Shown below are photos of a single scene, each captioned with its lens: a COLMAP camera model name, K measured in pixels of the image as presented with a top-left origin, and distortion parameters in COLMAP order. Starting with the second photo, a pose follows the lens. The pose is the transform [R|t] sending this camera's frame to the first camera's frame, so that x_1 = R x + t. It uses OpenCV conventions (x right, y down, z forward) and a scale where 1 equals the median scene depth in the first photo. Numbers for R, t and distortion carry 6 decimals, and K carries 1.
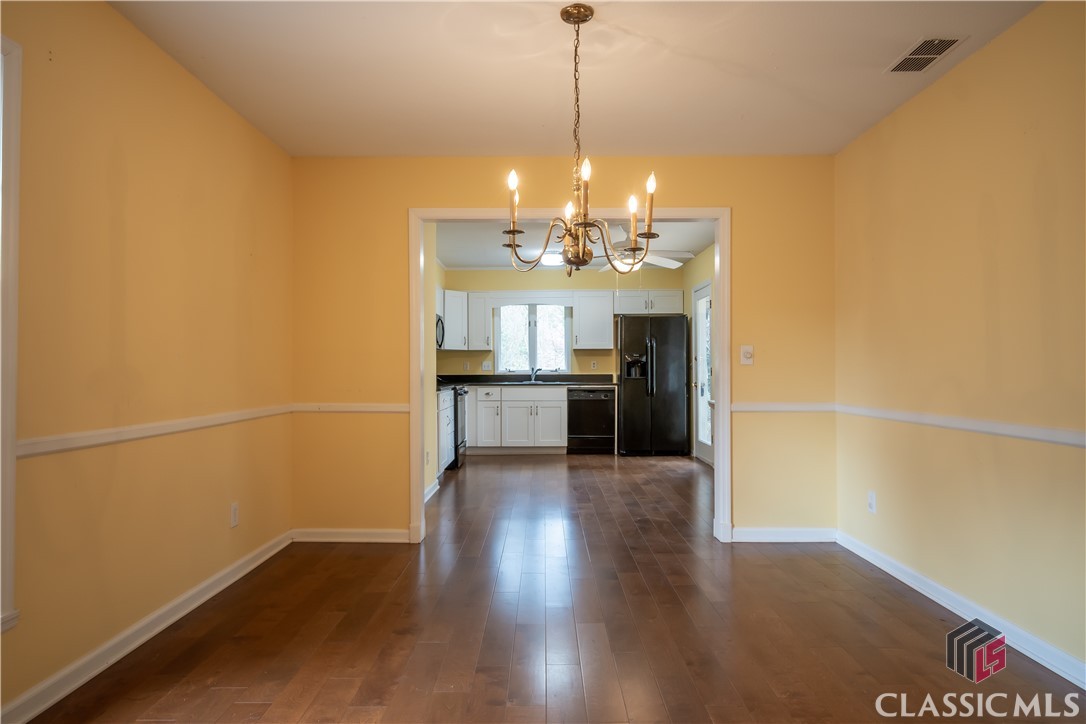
lens RADIAL K [[671.1, 0, 548.2], [0, 671.1, 363.3], [0, 0, 1]] dist [0.009480, 0.001429]
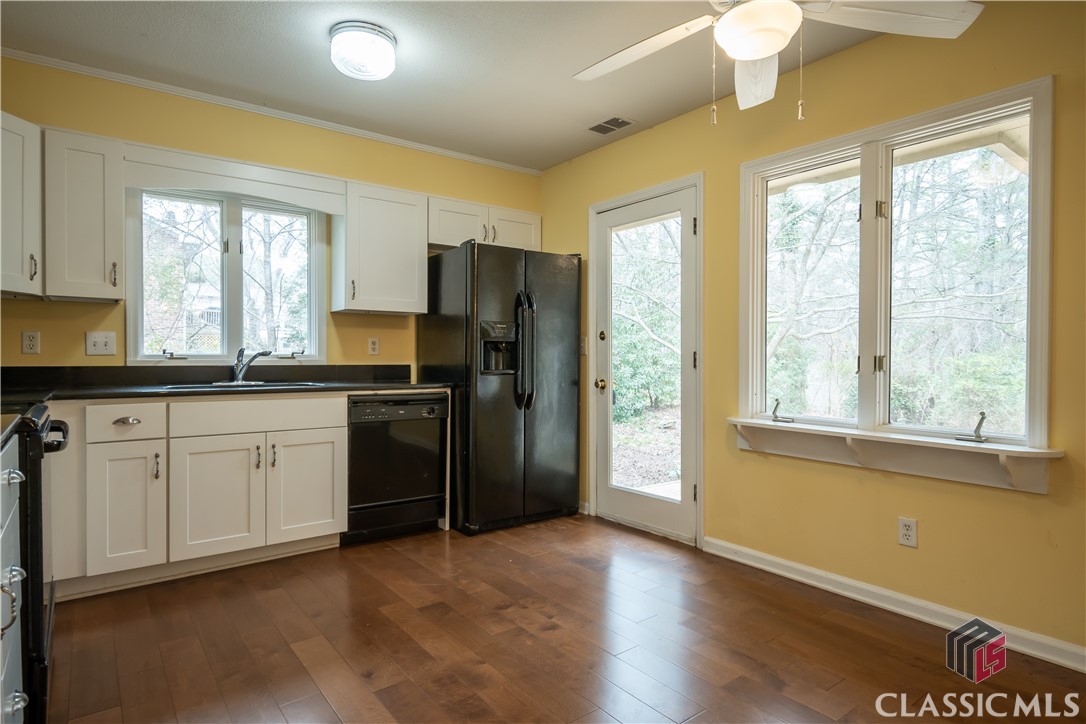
lens RADIAL K [[601.8, 0, 547.1], [0, 601.8, 361.4], [0, 0, 1]] dist [0.001305, -0.001474]
pose [[0.791660, 0.003034, 0.610955, -0.107235], [-0.010277, 0.999912, 0.008350, 0.009484], [-0.610876, -0.012889, 0.791621, 0.616633]]
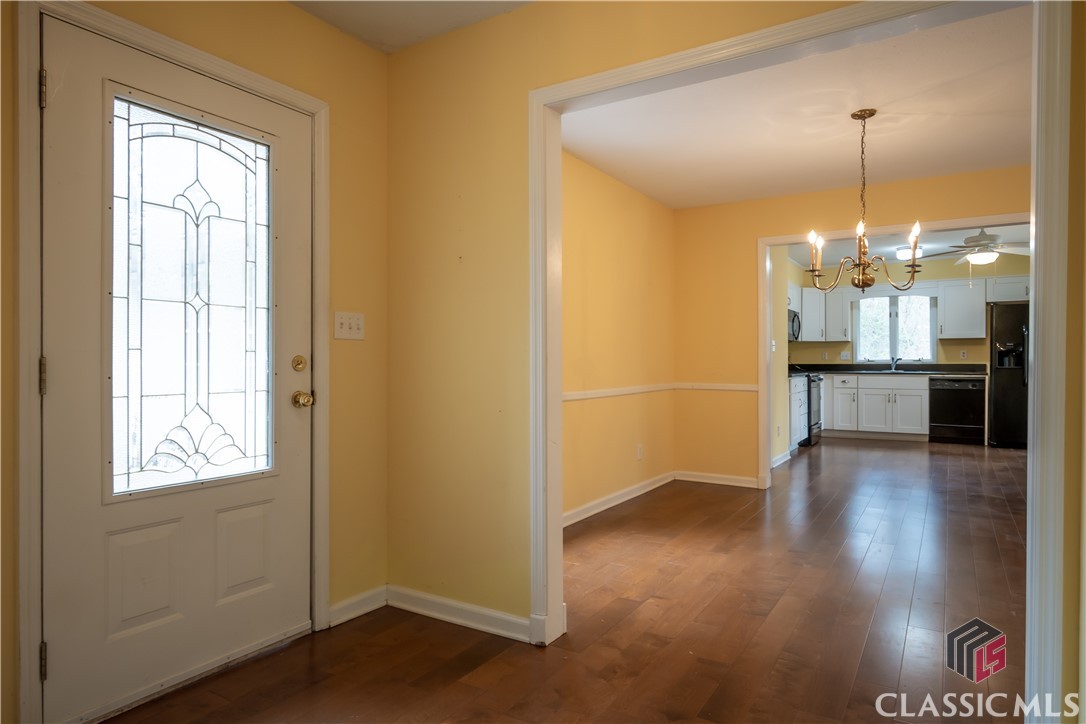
lens RADIAL K [[671.1, 0, 543.4], [0, 671.1, 363.8], [0, 0, 1]] dist [0.009480, 0.001429]
pose [[0.851782, 0.003550, -0.523884, 0.065388], [0.005104, 0.999873, 0.015073, -0.001968], [0.523872, -0.015513, 0.851656, -0.181776]]
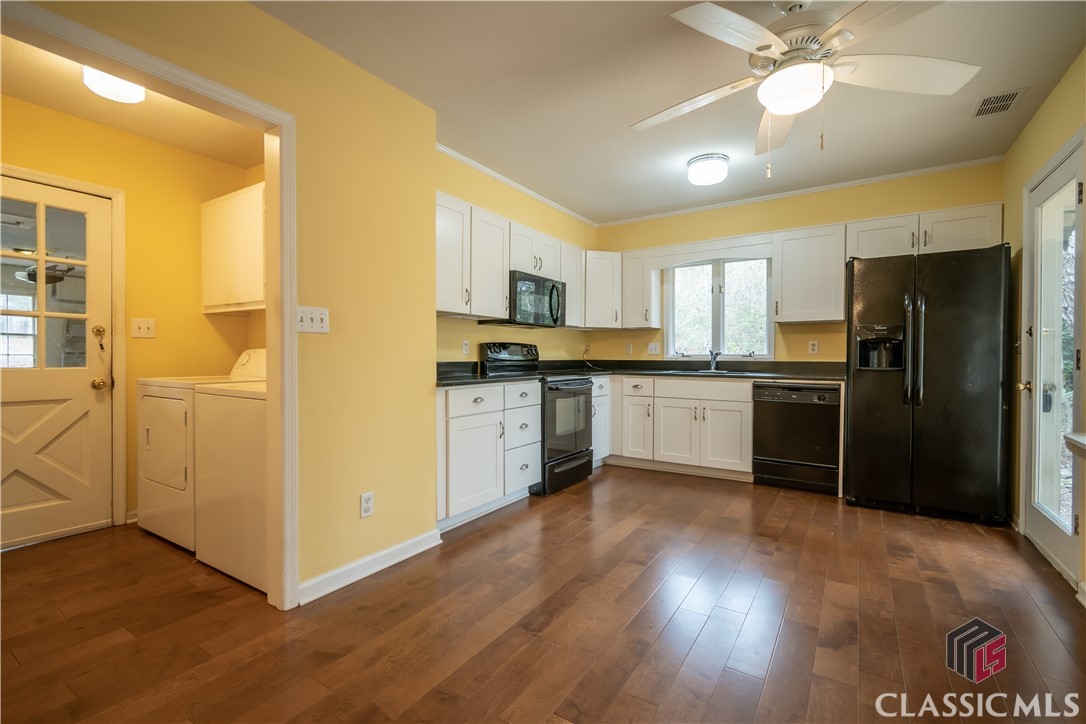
lens RADIAL K [[488.4, 0, 542.9], [0, 488.4, 363.4], [0, 0, 1]] dist [0.003686, -0.002773]
pose [[0.835159, 0.016278, -0.549768, 0.117310], [-0.002328, 0.999658, 0.026062, 0.006867], [0.550004, -0.020486, 0.834911, 0.500231]]
